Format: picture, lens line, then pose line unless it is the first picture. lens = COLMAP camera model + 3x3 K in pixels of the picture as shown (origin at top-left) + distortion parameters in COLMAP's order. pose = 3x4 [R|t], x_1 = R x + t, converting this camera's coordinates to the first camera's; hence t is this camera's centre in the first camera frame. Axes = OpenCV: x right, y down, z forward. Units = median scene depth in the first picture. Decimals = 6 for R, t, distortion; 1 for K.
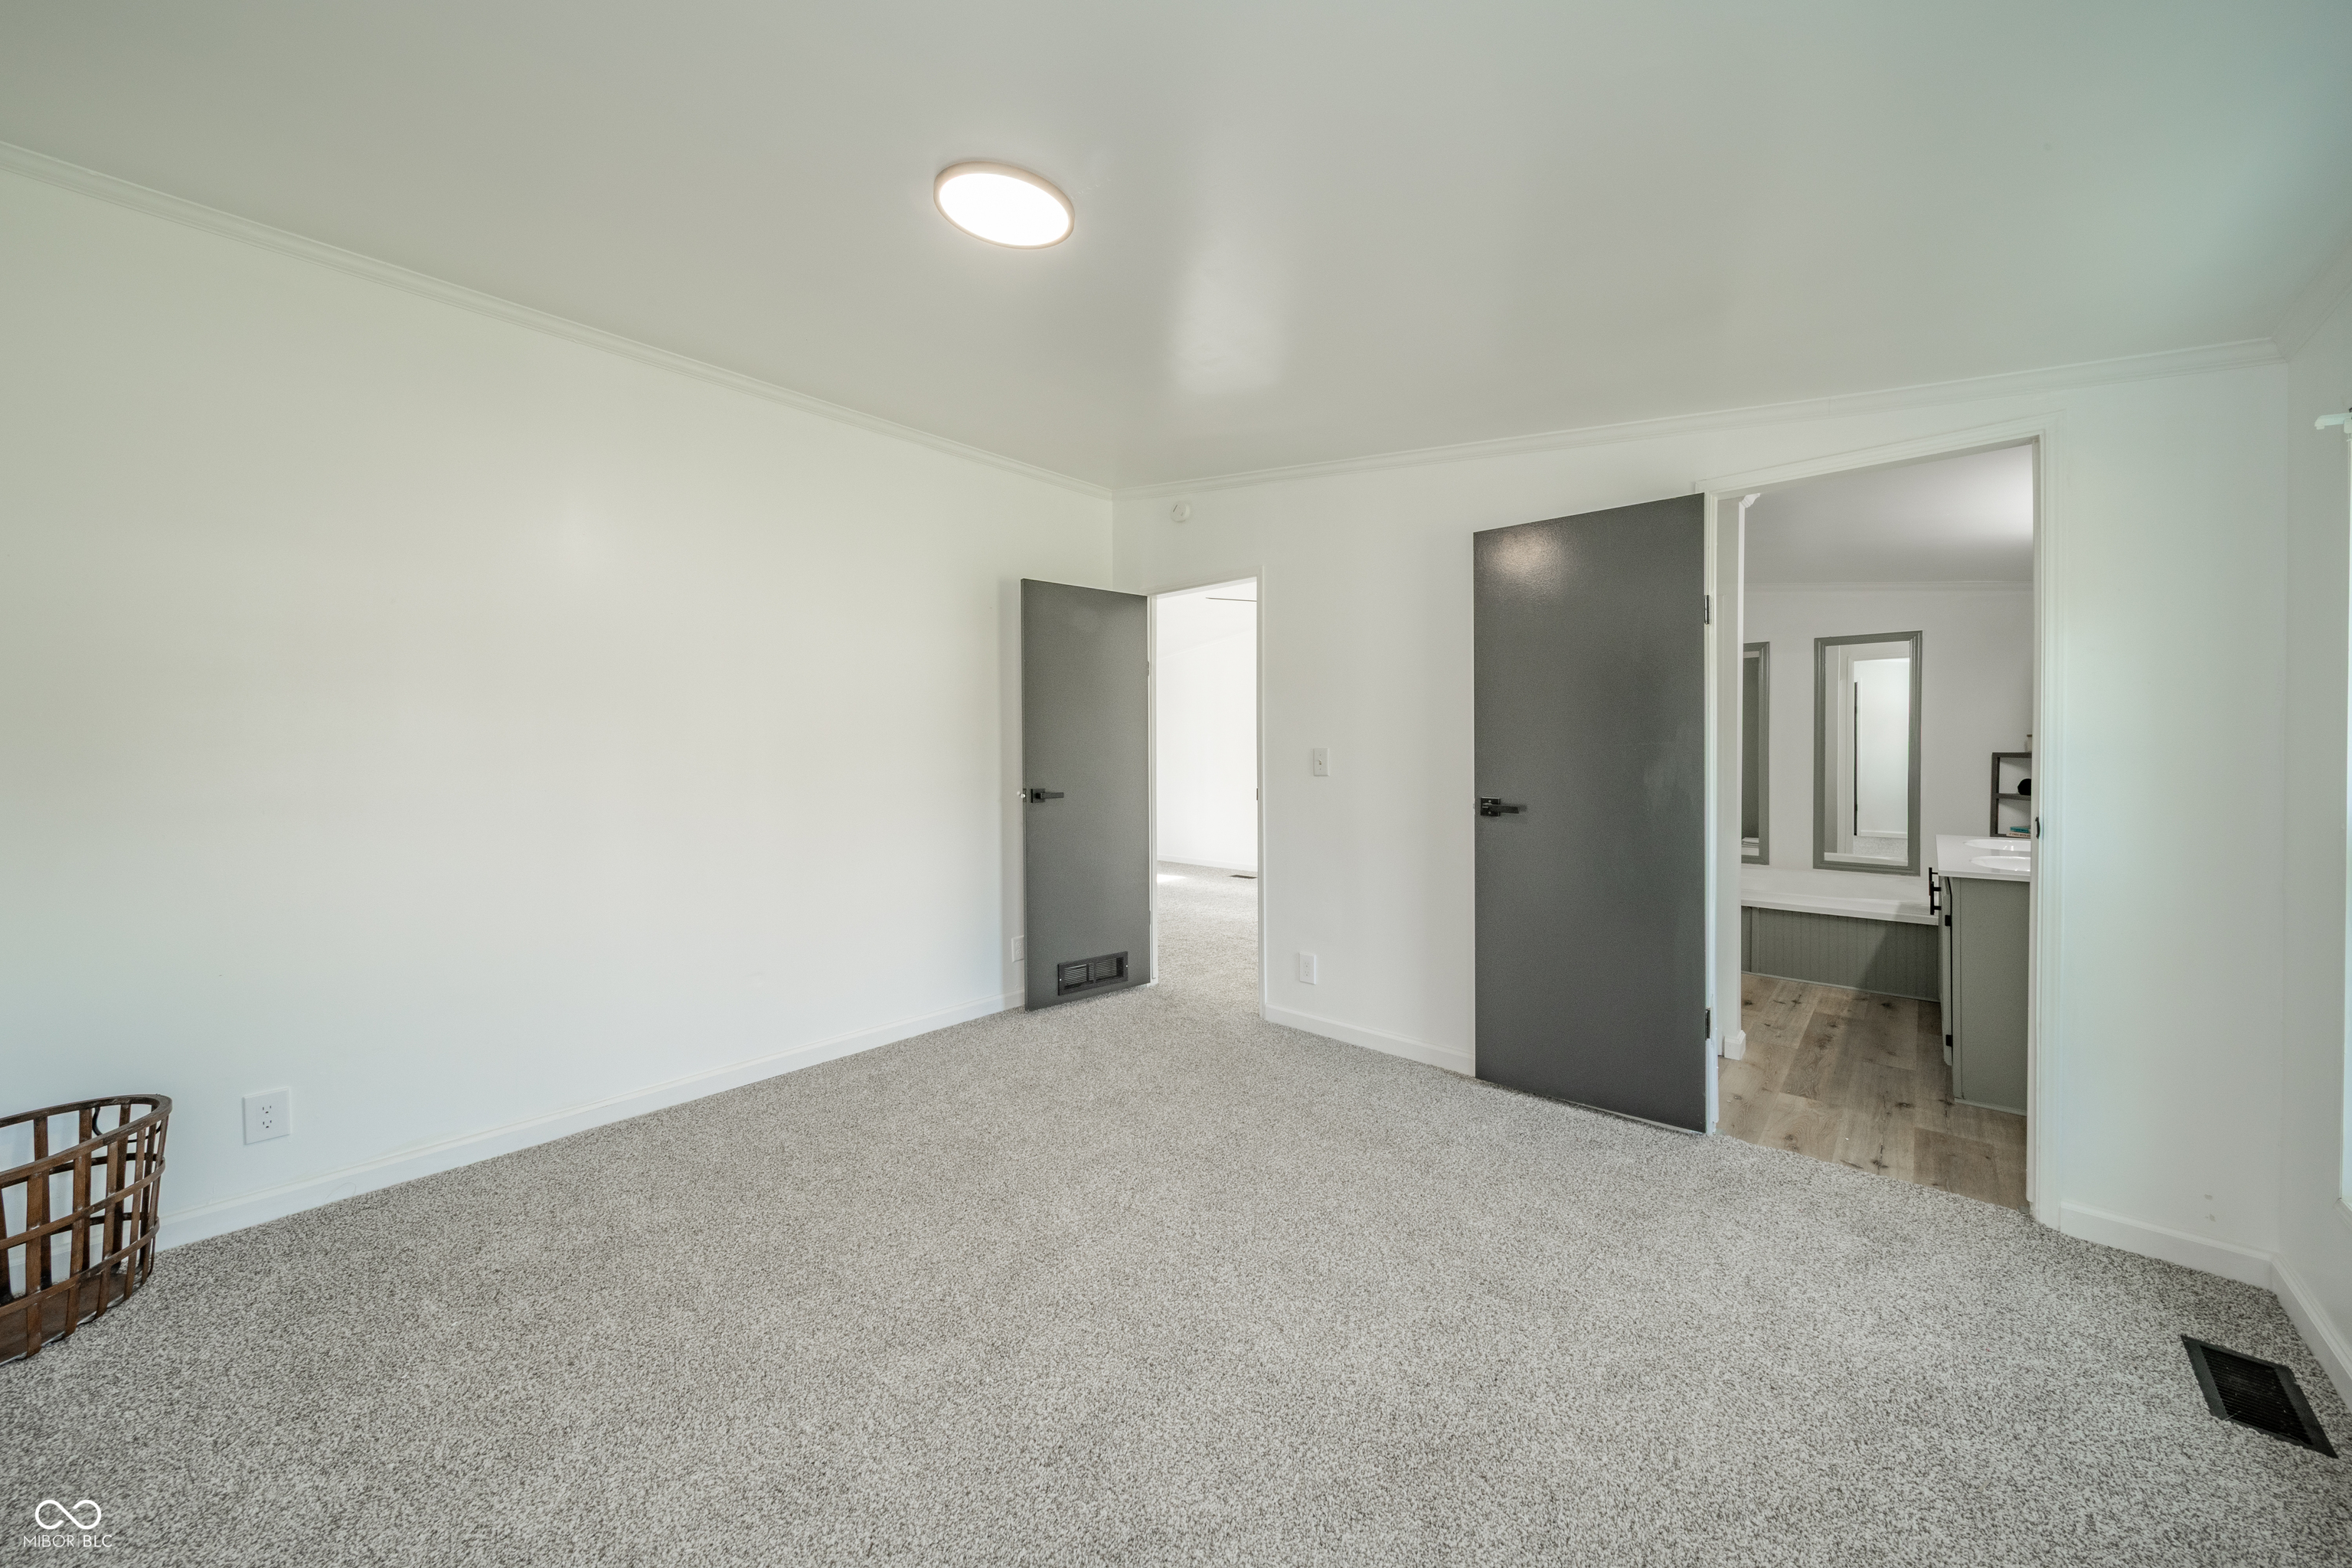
lens RADIAL K [[818.8, 0, 1188.8], [0, 818.8, 774.2], [0, 0, 1]] dist [-0.000101, 0.000029]
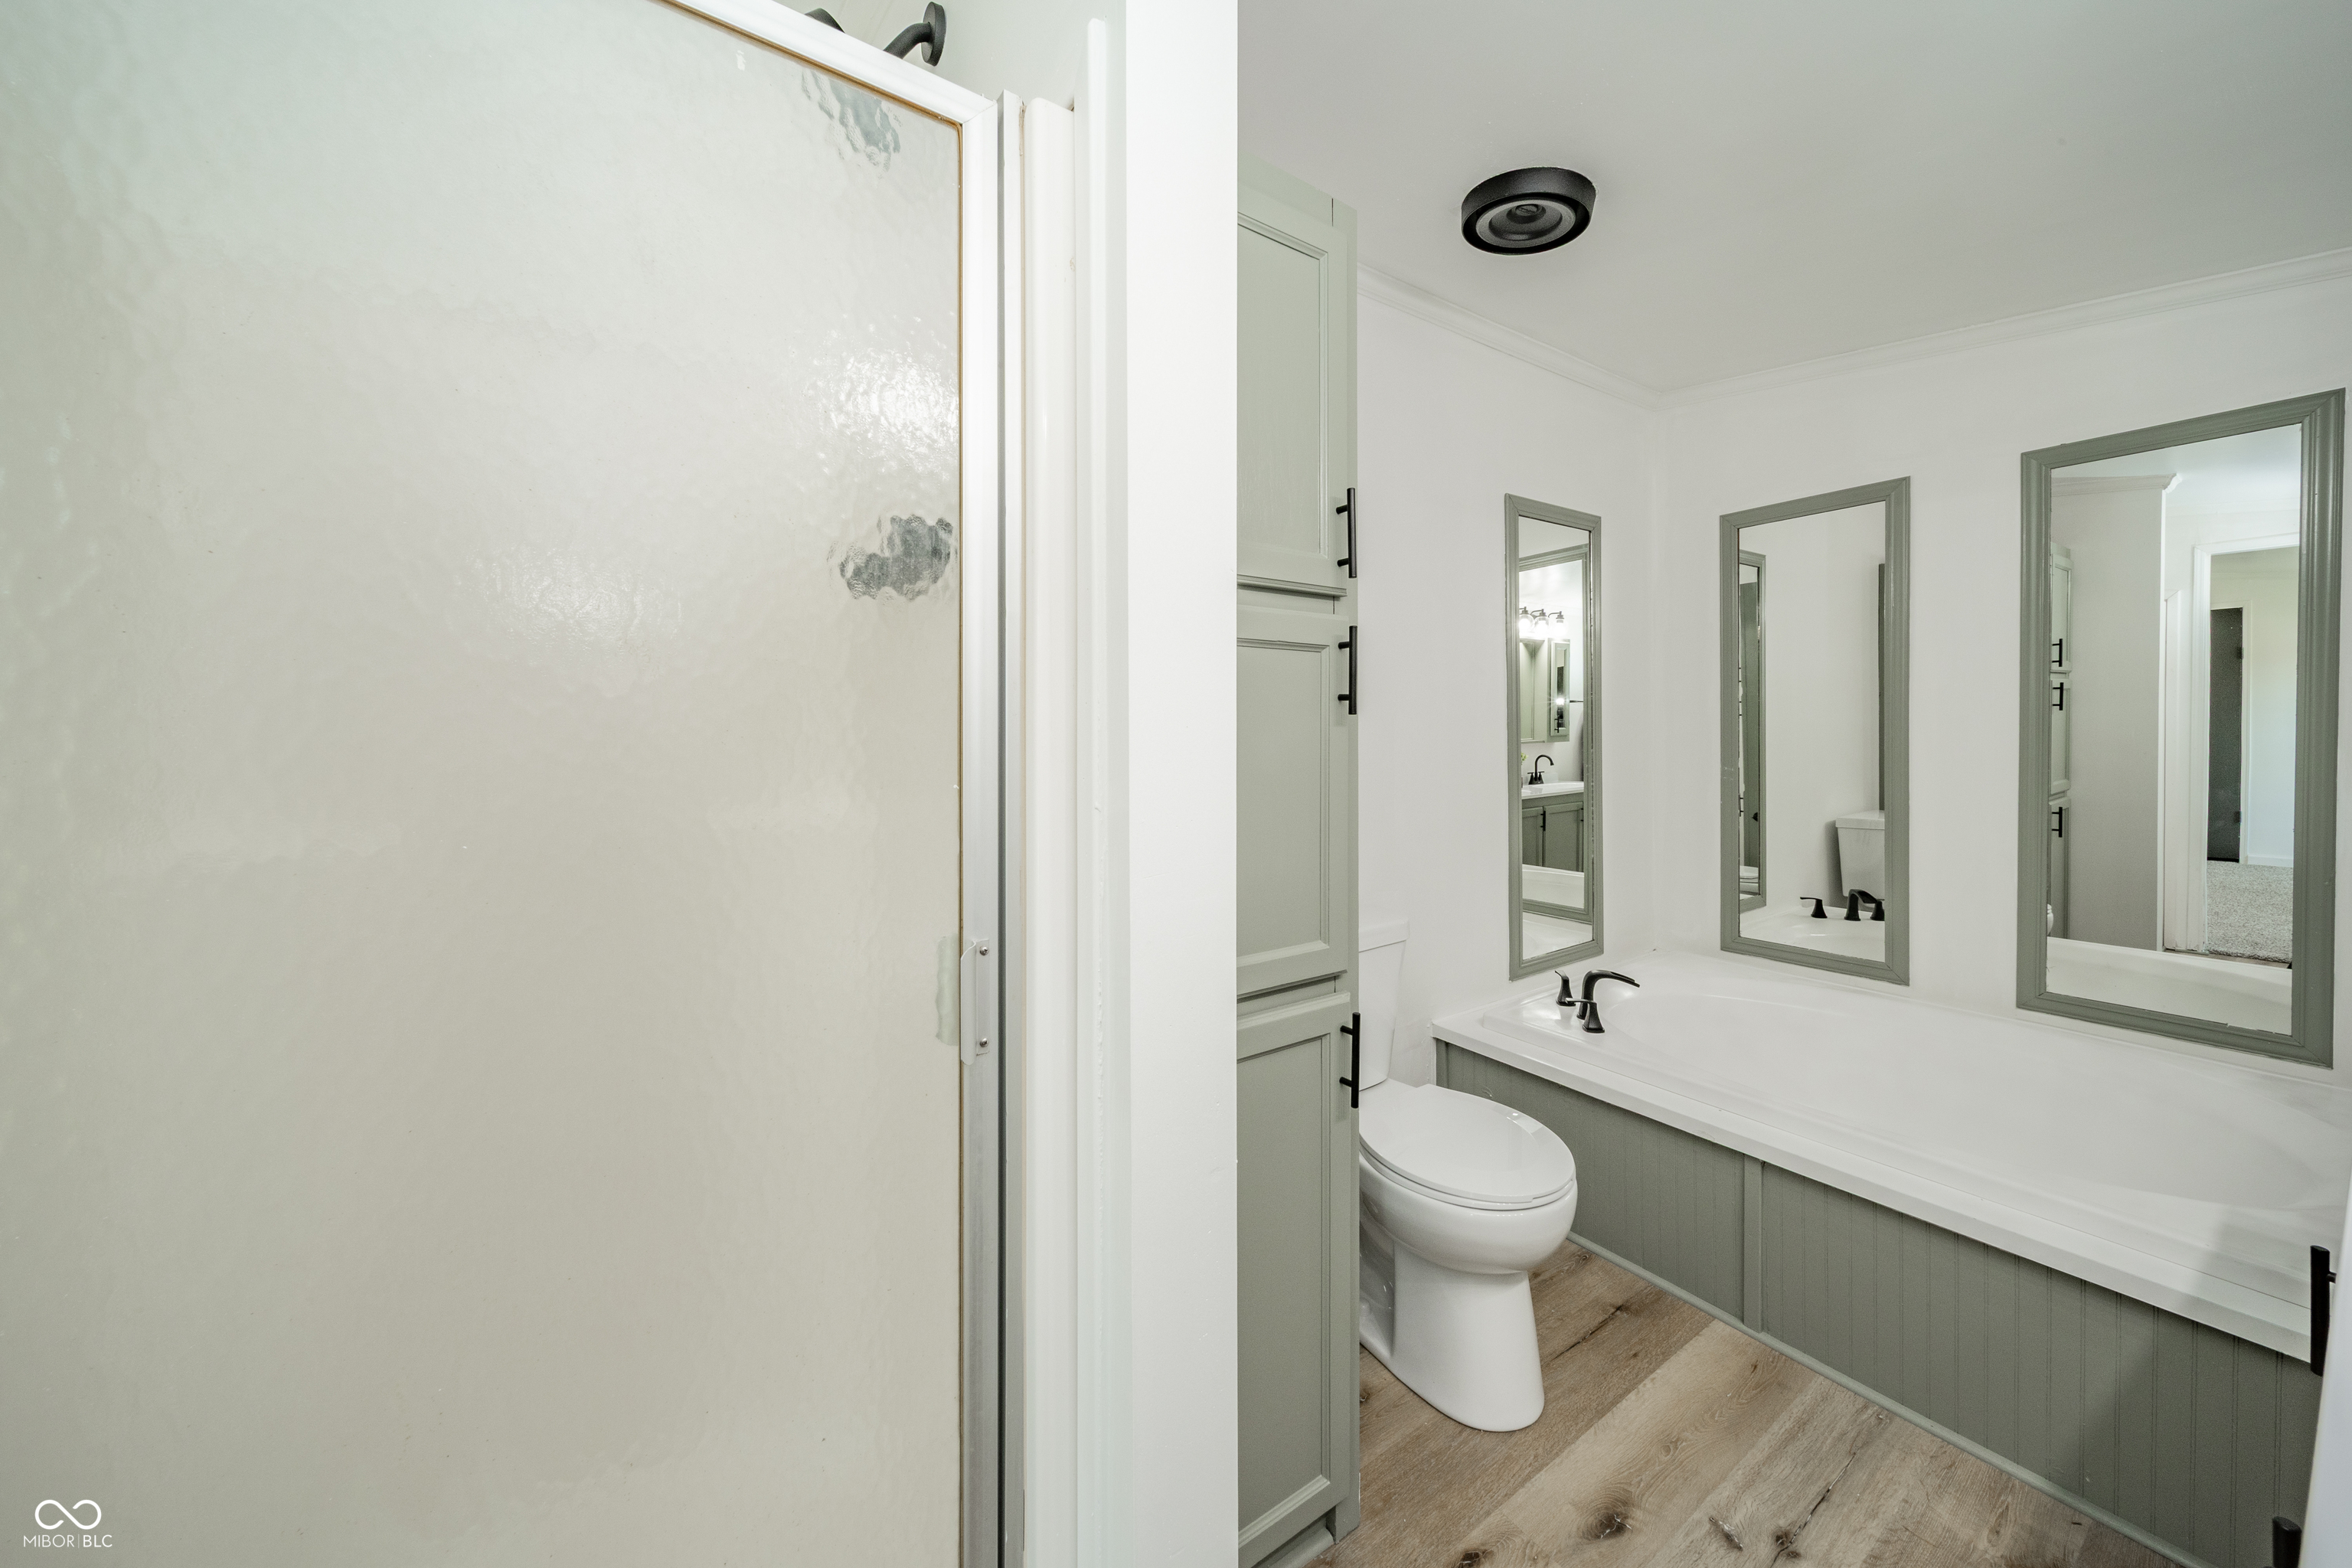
lens RADIAL K [[846.7, 0, 1207.4], [0, 846.7, 743.1], [0, 0, 1]] dist [-0.000448, -0.000129]
pose [[0.974413, 0.003616, -0.224736, 0.478982], [-0.005858, 0.999939, -0.009311, -0.012516], [0.224688, 0.010389, 0.974375, 0.510789]]
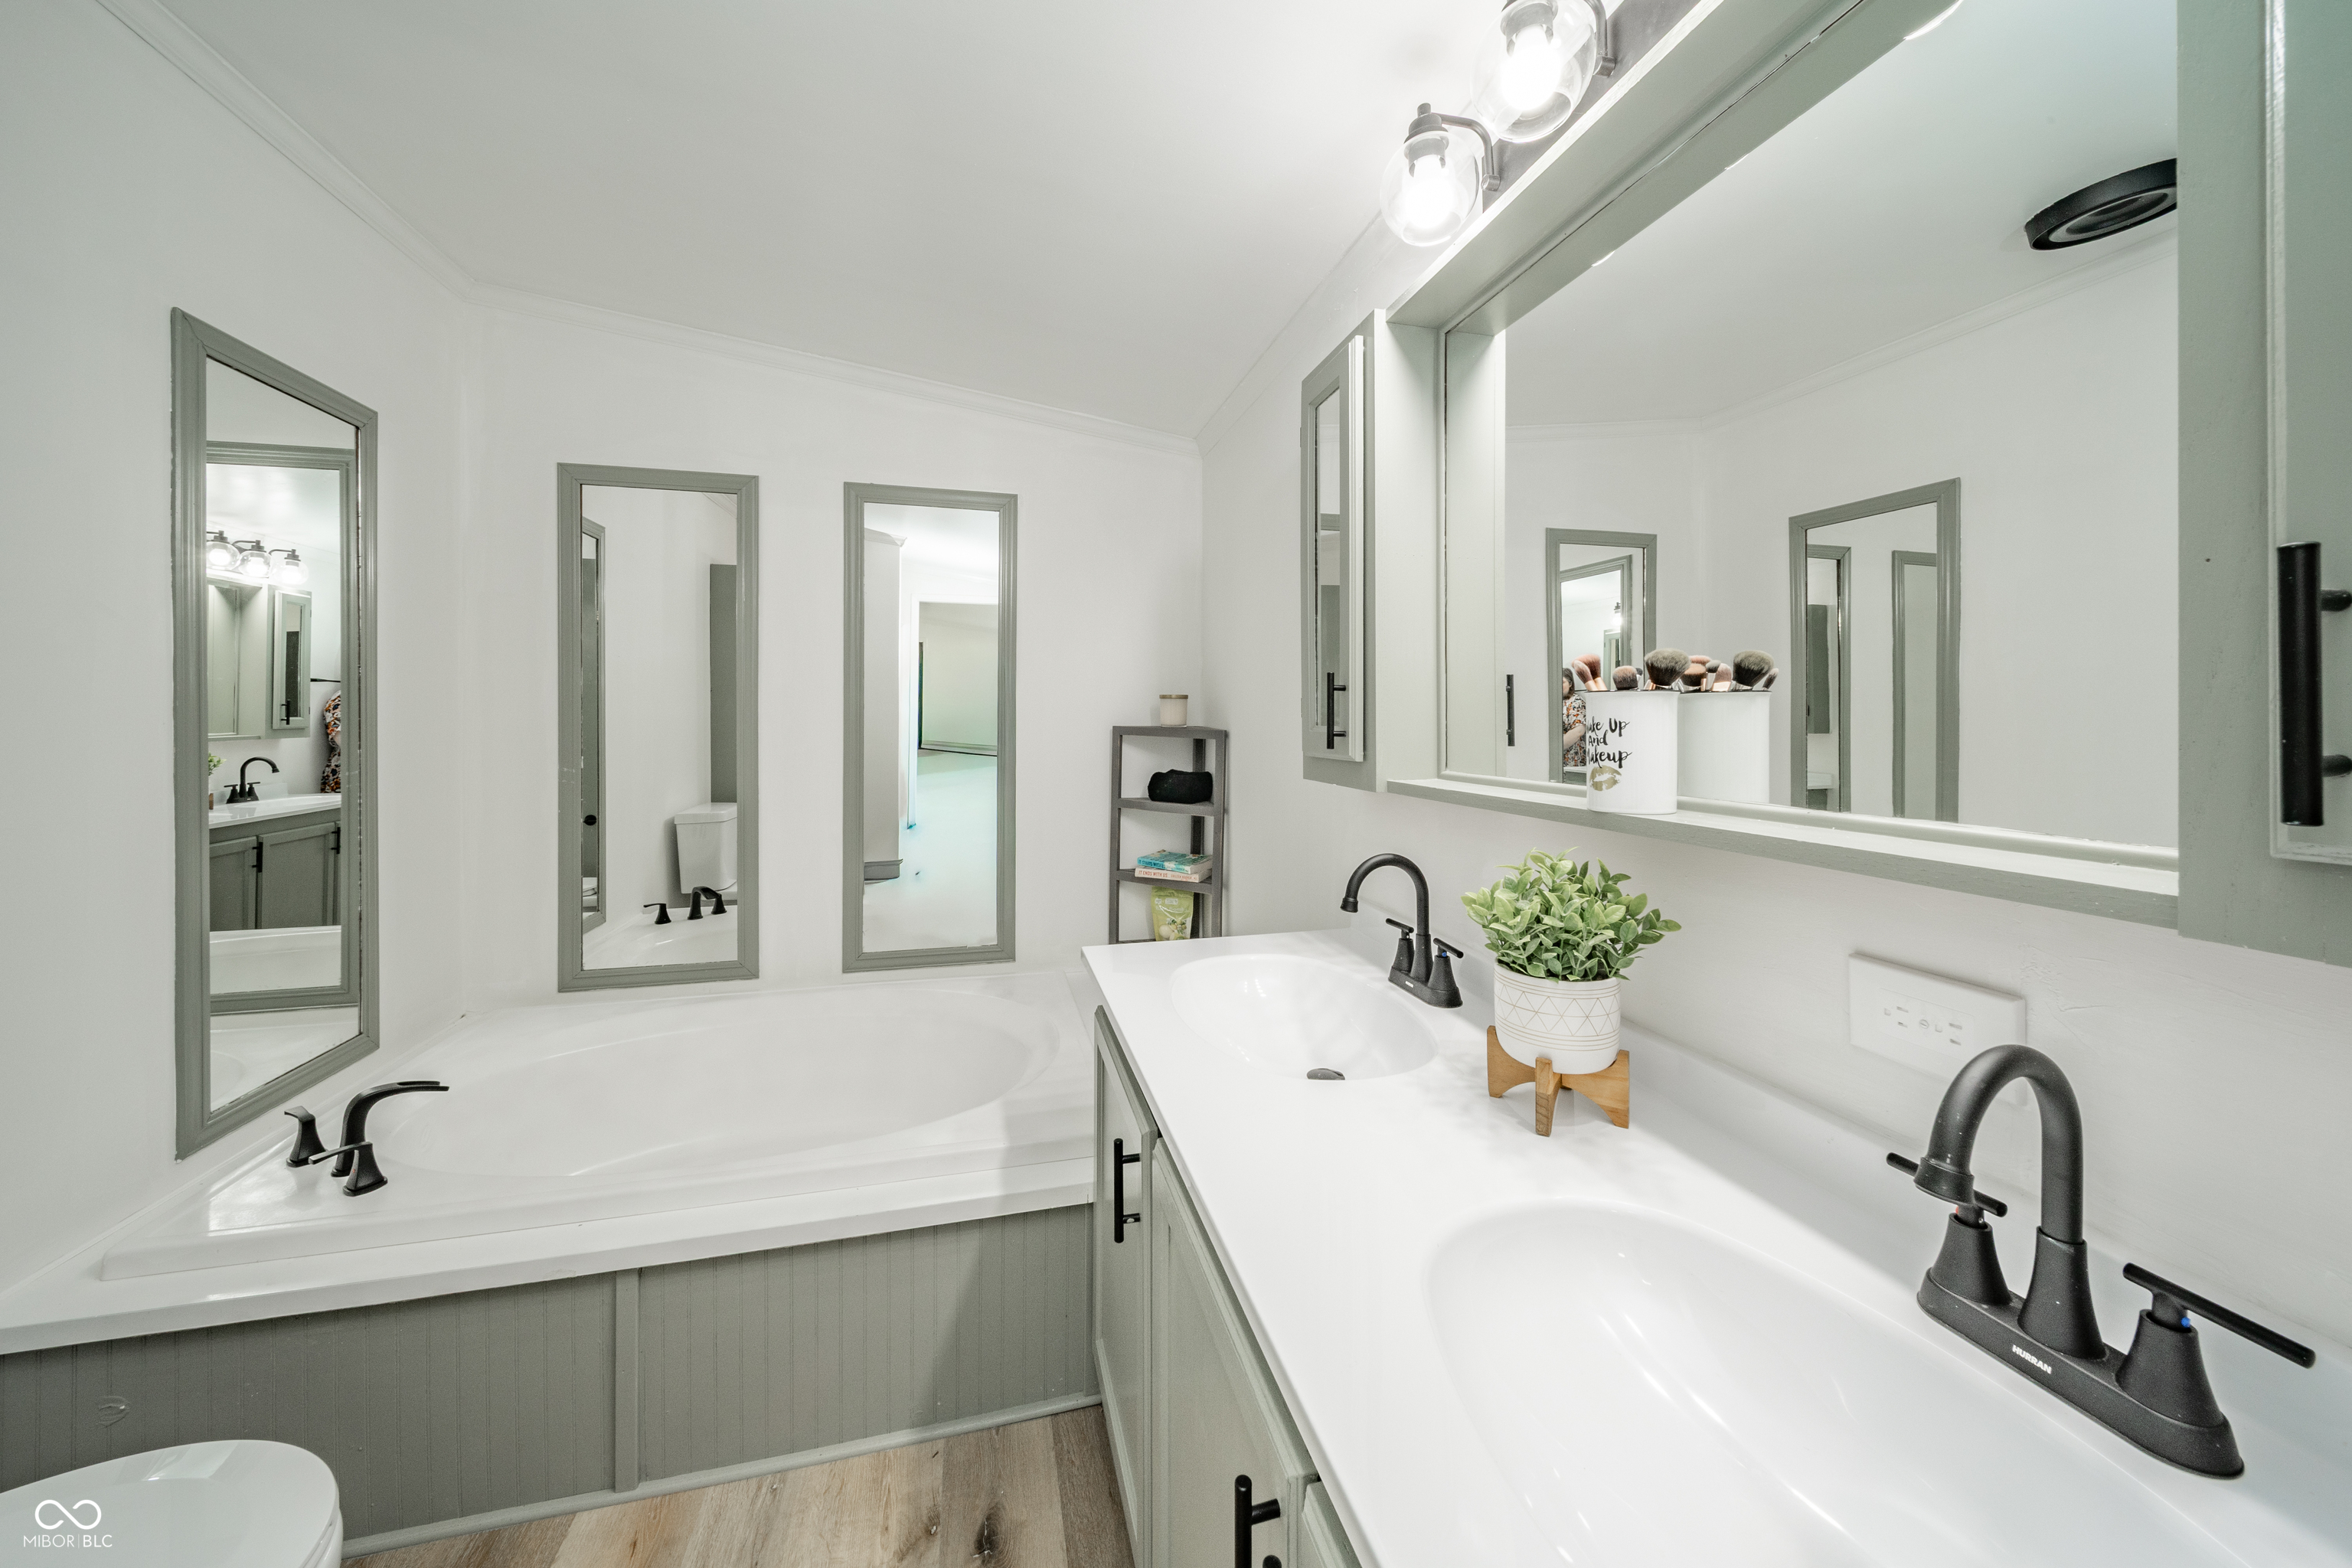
lens RADIAL K [[834.2, 0, 1180.7], [0, 834.2, 725.7], [0, 0, 1]] dist [0.000228, 0.000128]
pose [[0.550877, 0.009943, 0.834527, 0.491749], [0.011285, 0.999749, -0.019361, -0.014207], [-0.834510, 0.020083, 0.550626, 0.600693]]
